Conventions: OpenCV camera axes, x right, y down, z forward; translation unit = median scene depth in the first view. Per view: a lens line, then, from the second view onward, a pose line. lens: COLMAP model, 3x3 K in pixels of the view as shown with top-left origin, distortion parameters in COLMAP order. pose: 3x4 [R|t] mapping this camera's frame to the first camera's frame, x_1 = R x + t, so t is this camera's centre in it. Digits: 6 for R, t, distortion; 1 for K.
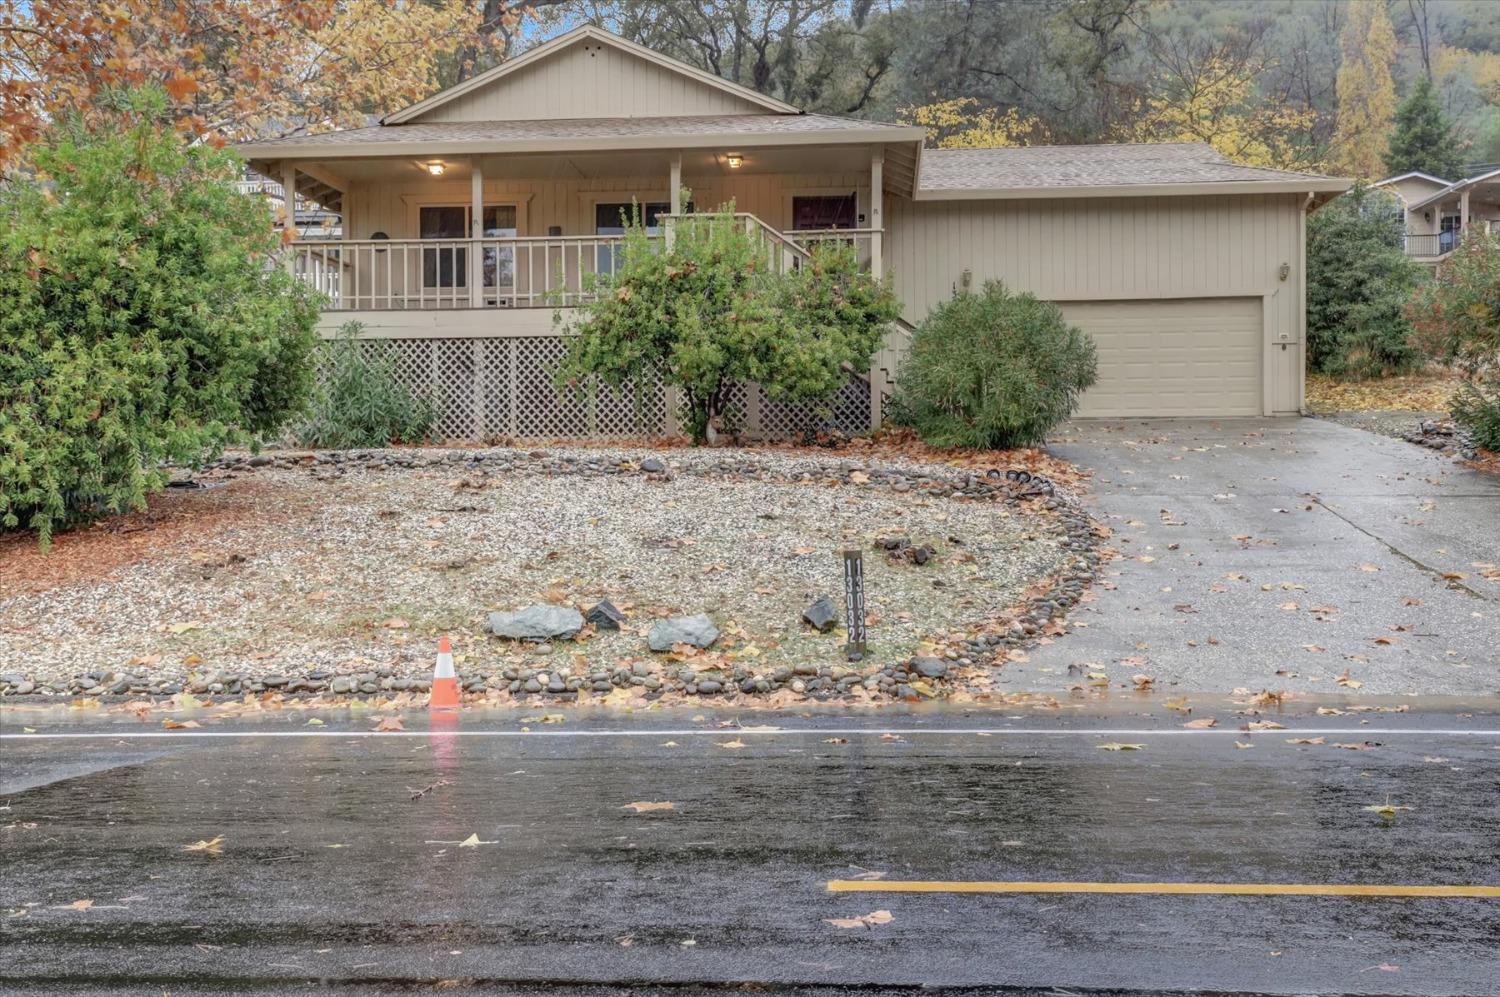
lens RADIAL K [[857.7, 0, 750.1], [0, 857.7, 487.1], [0, 0, 1]] dist [-0.000381, 0.000541]
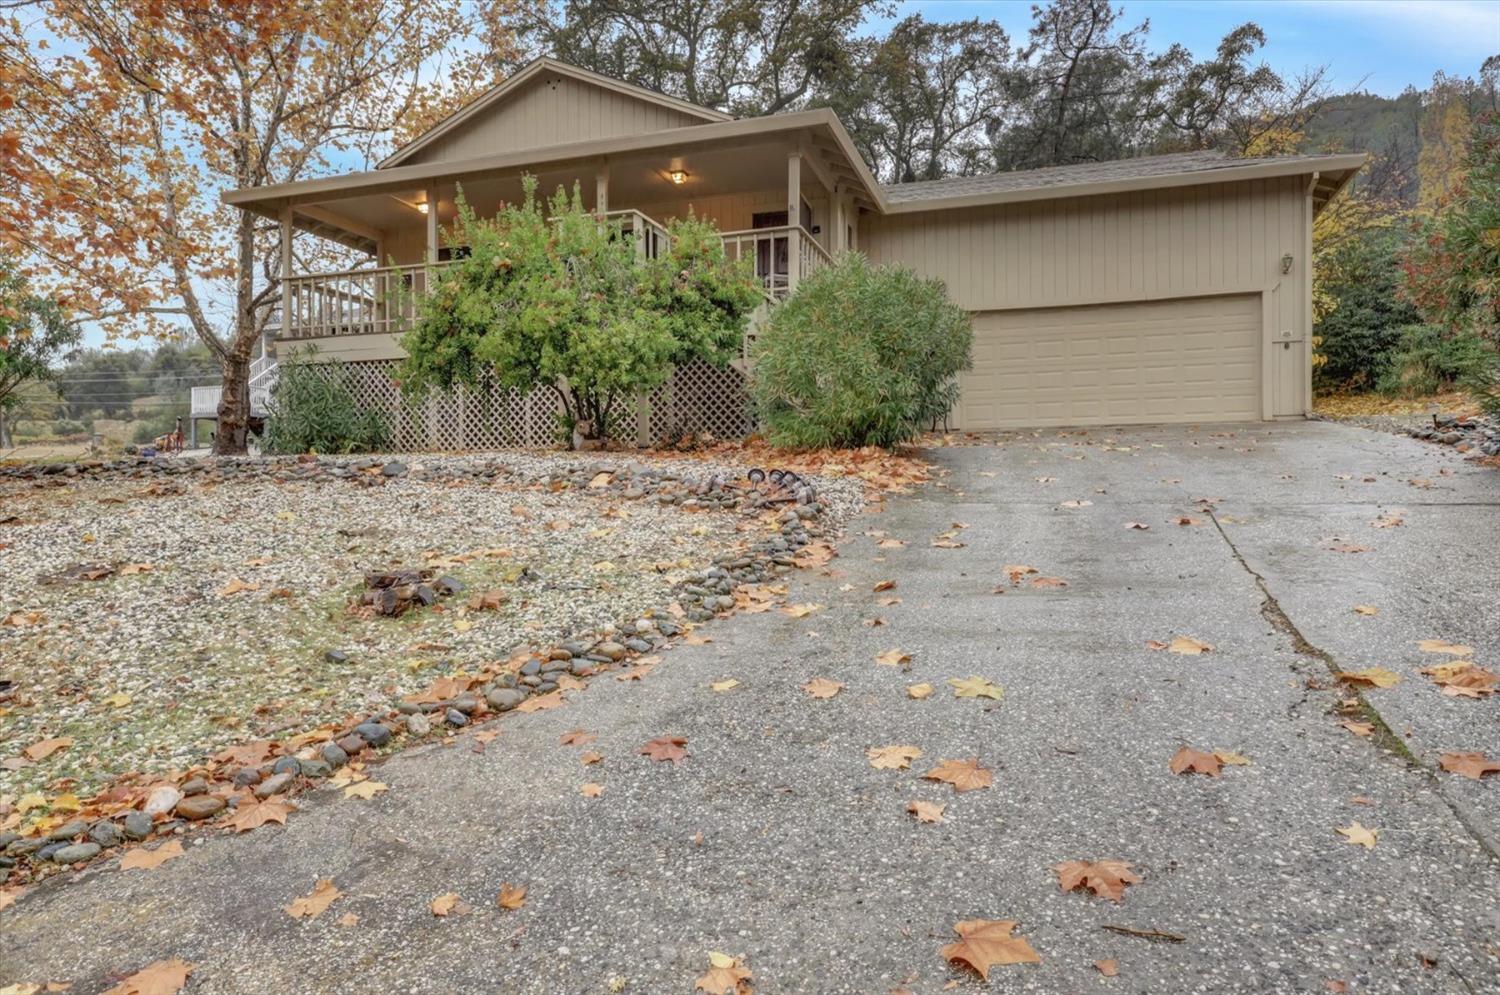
lens RADIAL K [[688.8, 0, 752.0], [0, 688.8, 502.0], [0, 0, 1]] dist [-0.001100, -0.000401]
pose [[0.988081, -0.000540, -0.153931, 0.206243], [0.000996, 0.999995, 0.002885, 0.003664], [0.153929, -0.003004, 0.988077, 0.218767]]
